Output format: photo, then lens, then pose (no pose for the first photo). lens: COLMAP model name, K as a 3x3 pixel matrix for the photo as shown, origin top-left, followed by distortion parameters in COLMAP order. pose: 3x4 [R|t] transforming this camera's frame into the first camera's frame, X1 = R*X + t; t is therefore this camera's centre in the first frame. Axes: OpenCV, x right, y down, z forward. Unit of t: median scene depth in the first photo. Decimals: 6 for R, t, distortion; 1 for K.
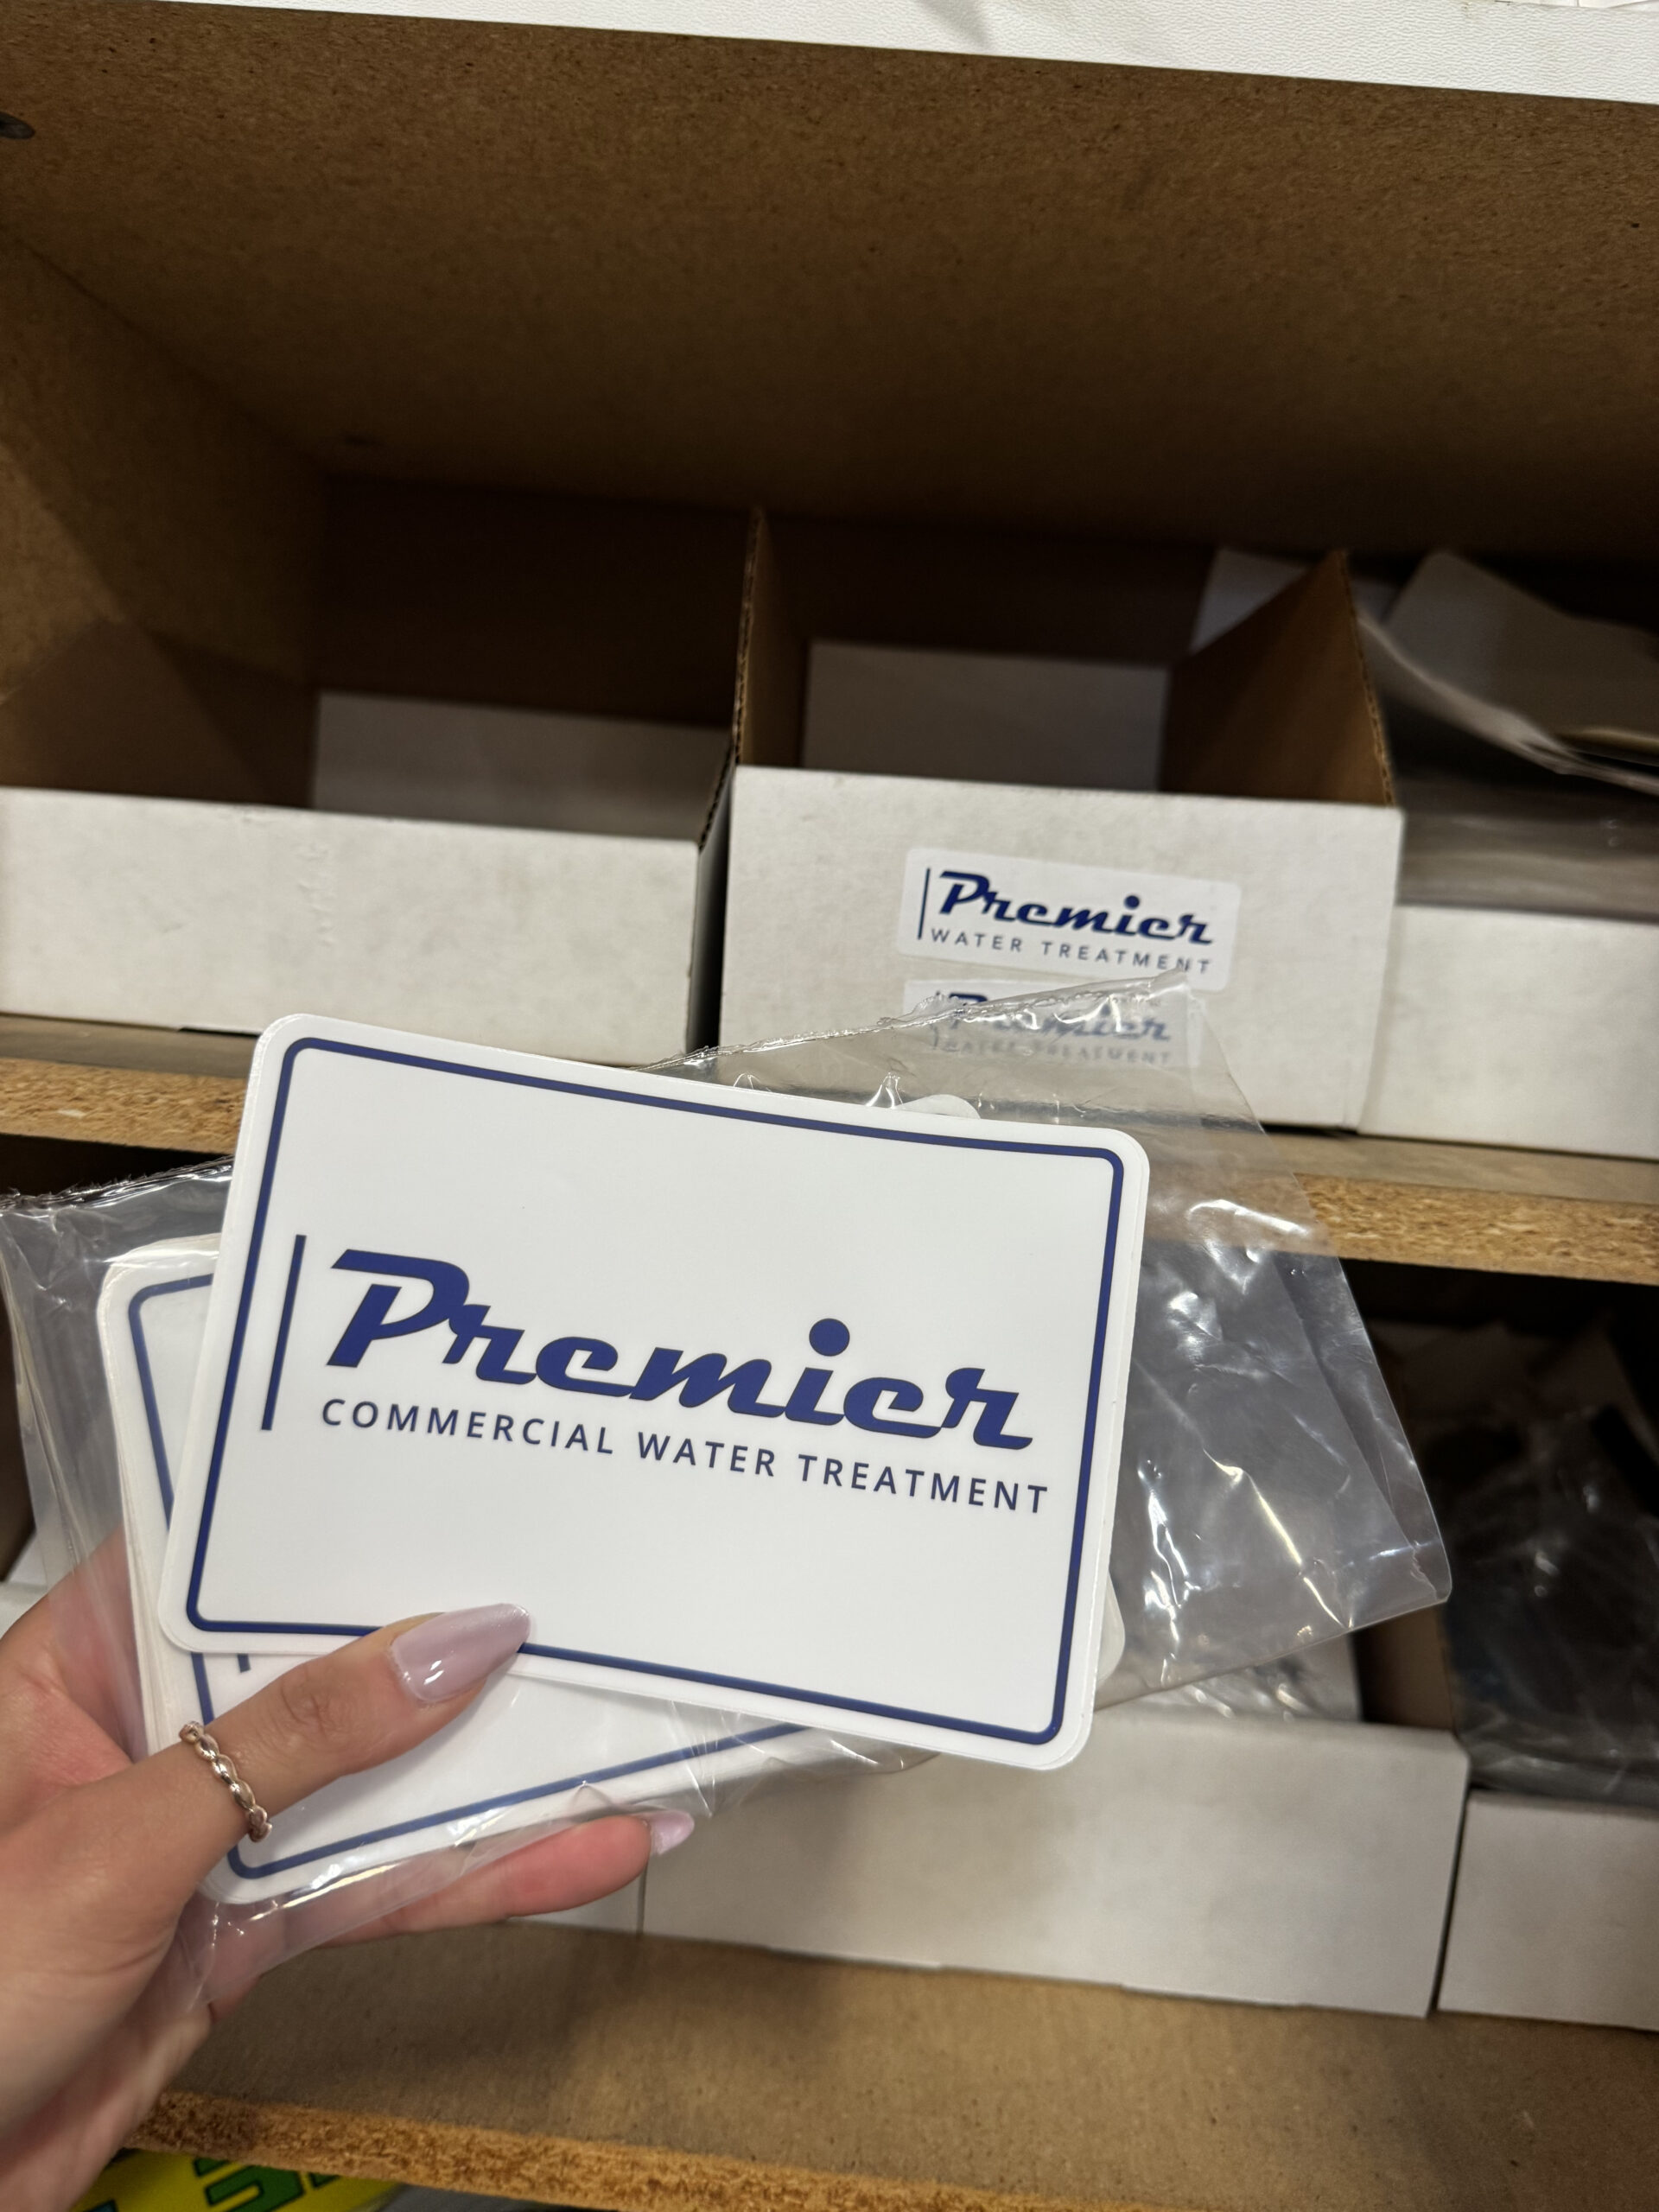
lens RADIAL K [[1526.0, 0, 829.5], [0, 1526.0, 1106.0], [0, 0, 1]] dist [-0.005353, -0.001317]
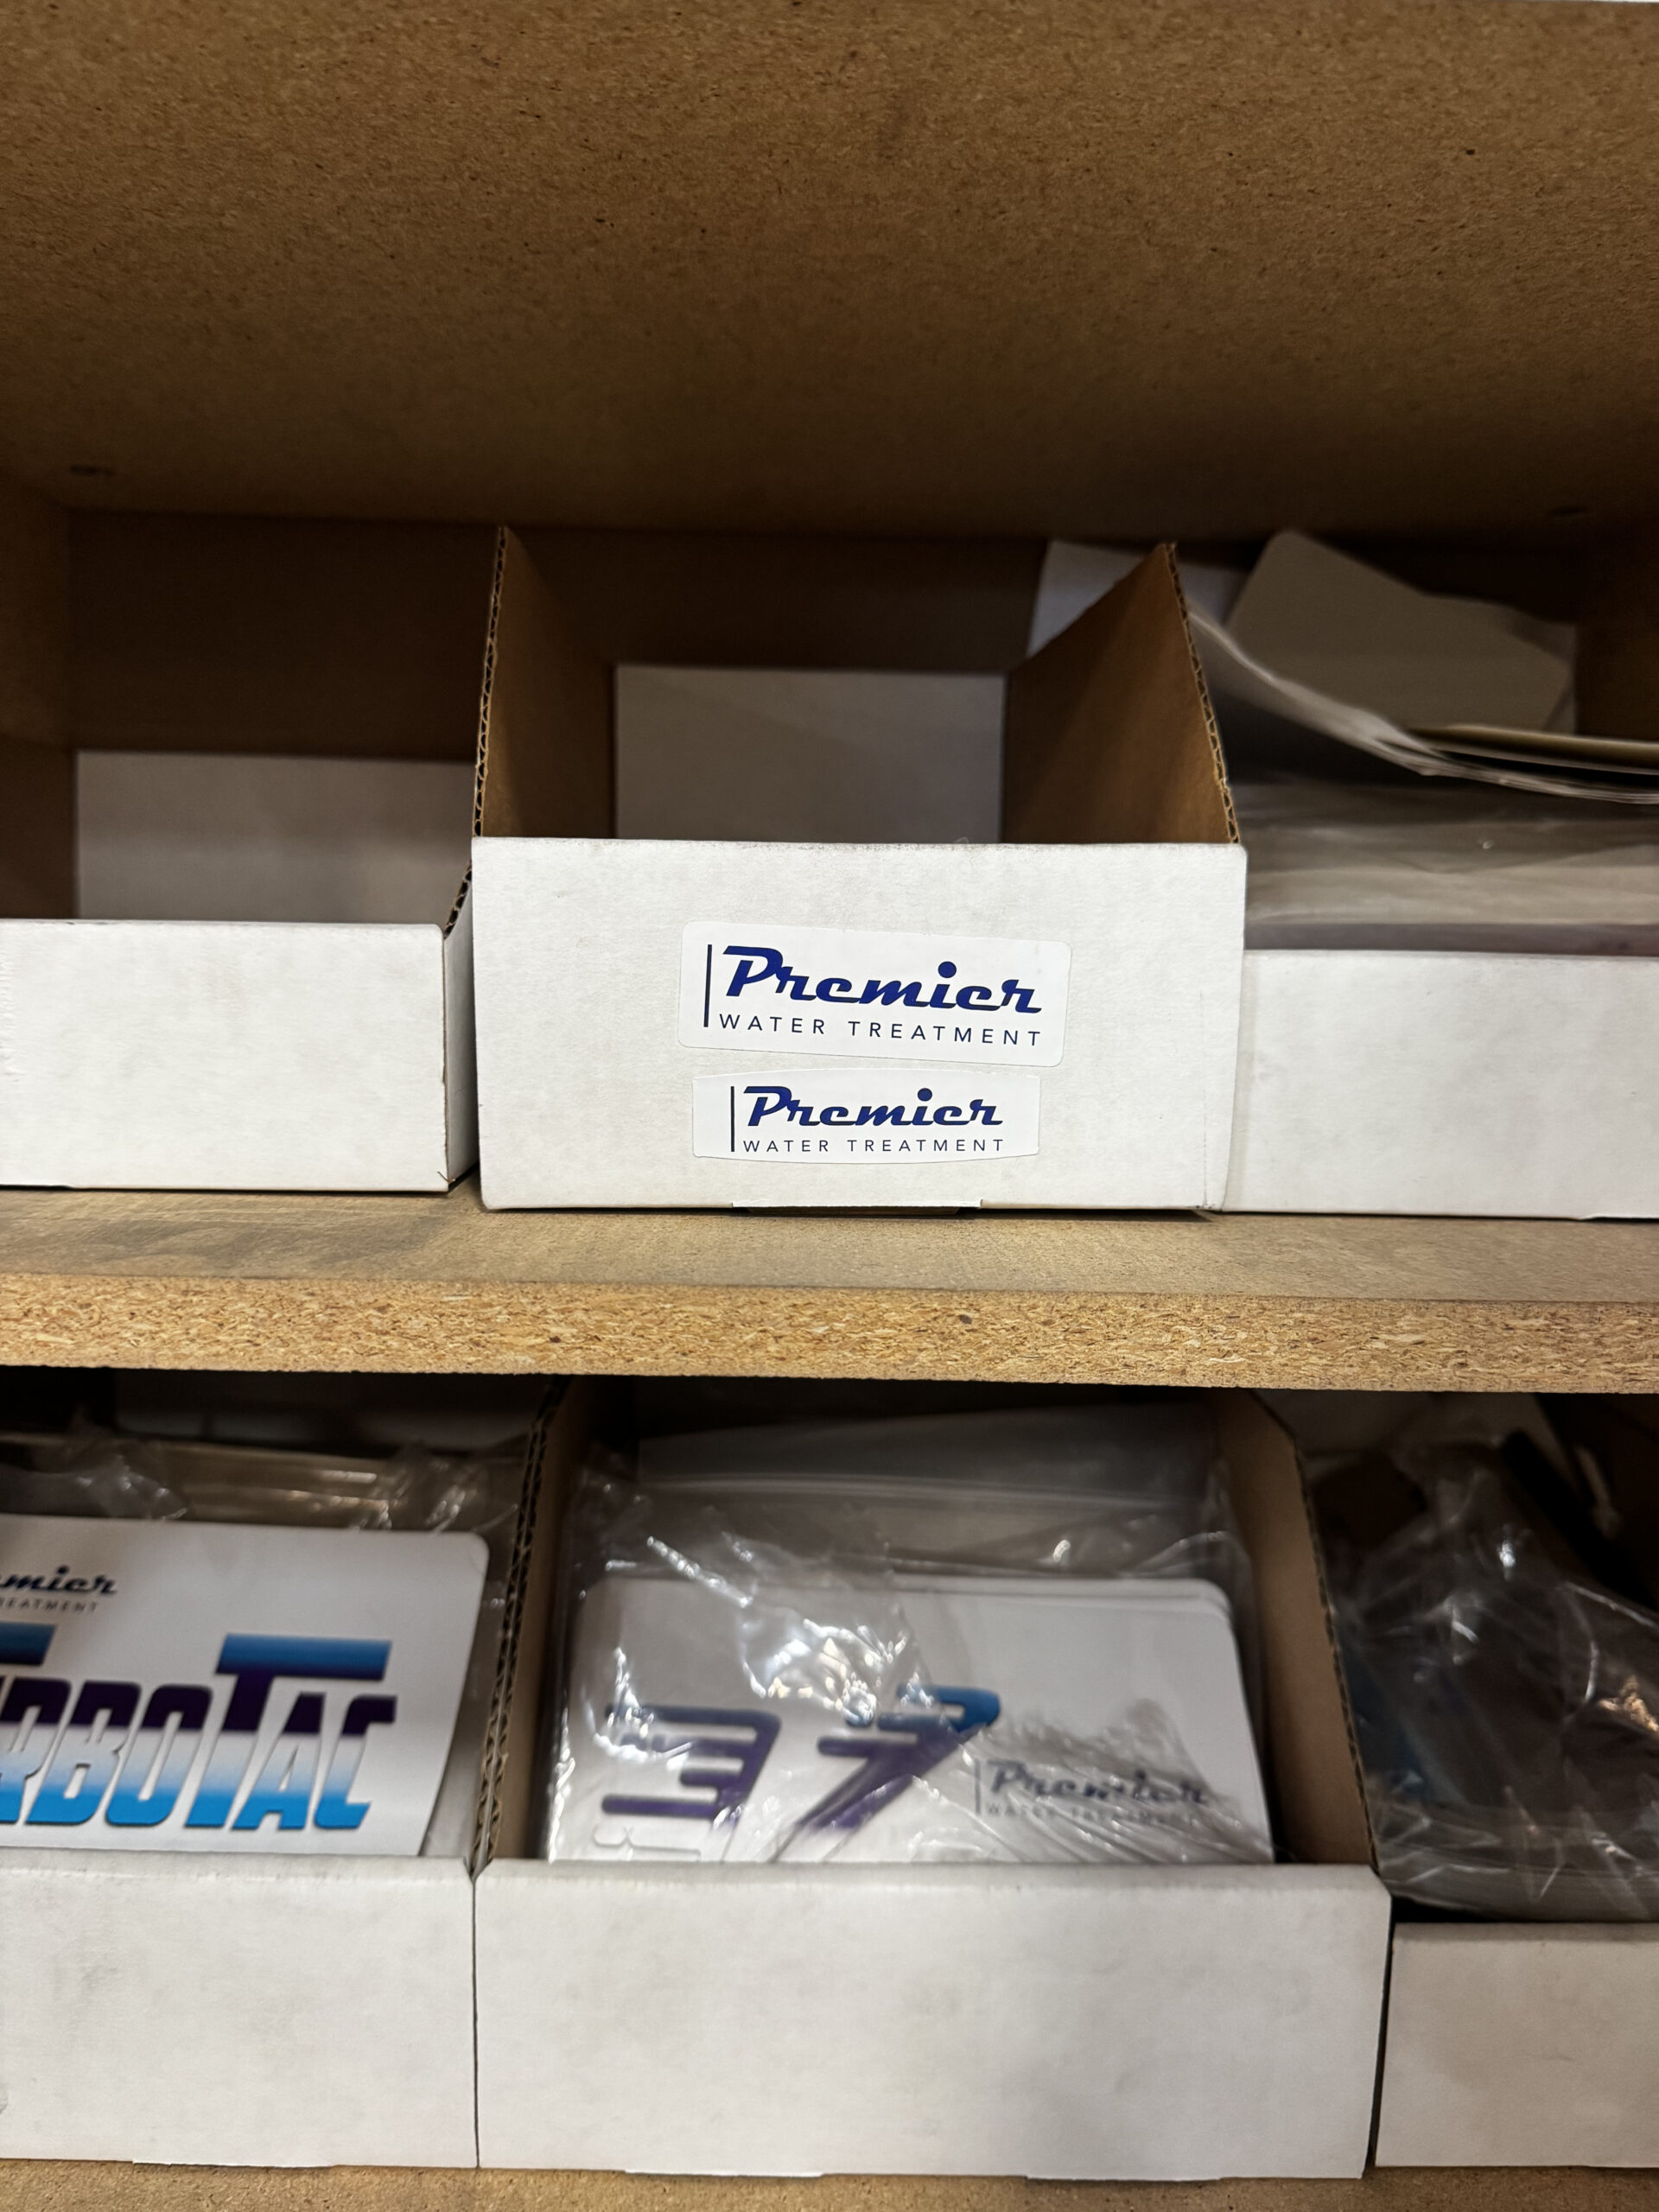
lens RADIAL K [[1470.3, 0, 829.5], [0, 1470.3, 1106.0], [0, 0, 1]] dist [0.002433, -0.007303]
pose [[0.996575, -0.069101, 0.045428, 0.089492], [0.068335, 0.997496, 0.018209, -0.076908], [-0.046573, -0.015042, 0.998802, 0.170759]]
